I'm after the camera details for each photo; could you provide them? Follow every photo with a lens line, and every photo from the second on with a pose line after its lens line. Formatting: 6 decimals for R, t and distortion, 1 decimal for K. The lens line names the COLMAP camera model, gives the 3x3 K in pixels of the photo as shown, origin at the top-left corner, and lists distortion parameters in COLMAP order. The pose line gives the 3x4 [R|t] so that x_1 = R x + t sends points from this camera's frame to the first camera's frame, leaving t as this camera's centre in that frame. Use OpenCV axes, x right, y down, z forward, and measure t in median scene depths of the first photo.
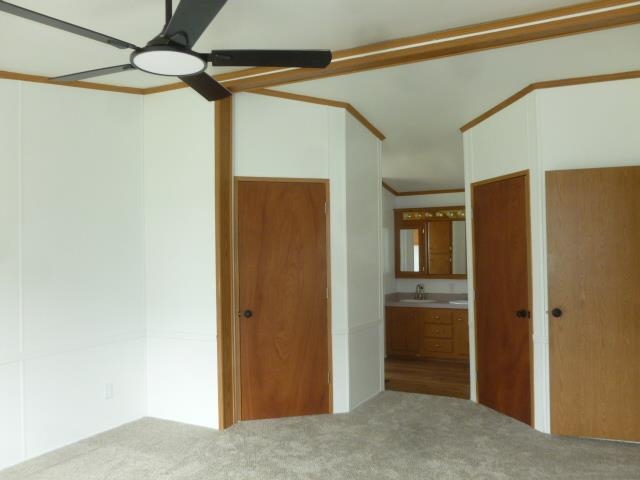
lens RADIAL K [[548.1, 0, 318.5], [0, 548.1, 240.6], [0, 0, 1]] dist [-0.017931, -0.012161]
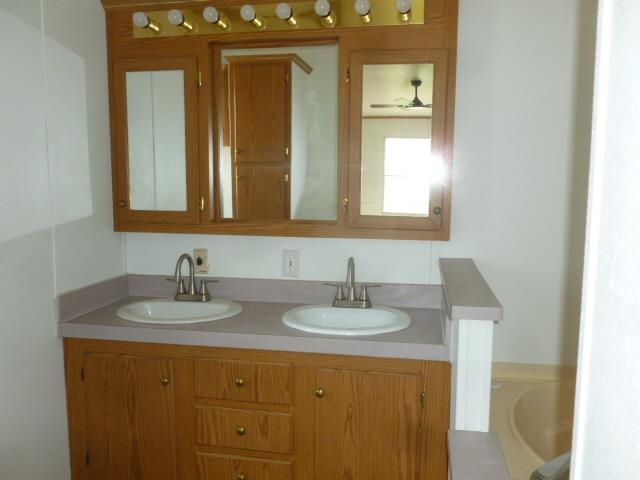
lens RADIAL K [[548.1, 0, 319.2], [0, 548.1, 240.4], [0, 0, 1]] dist [-0.017931, -0.012161]
pose [[0.955446, -0.025736, 0.294043, 0.163979], [-0.012668, 0.991698, 0.127960, 0.032797], [-0.294895, -0.125984, 0.947188, 0.685984]]
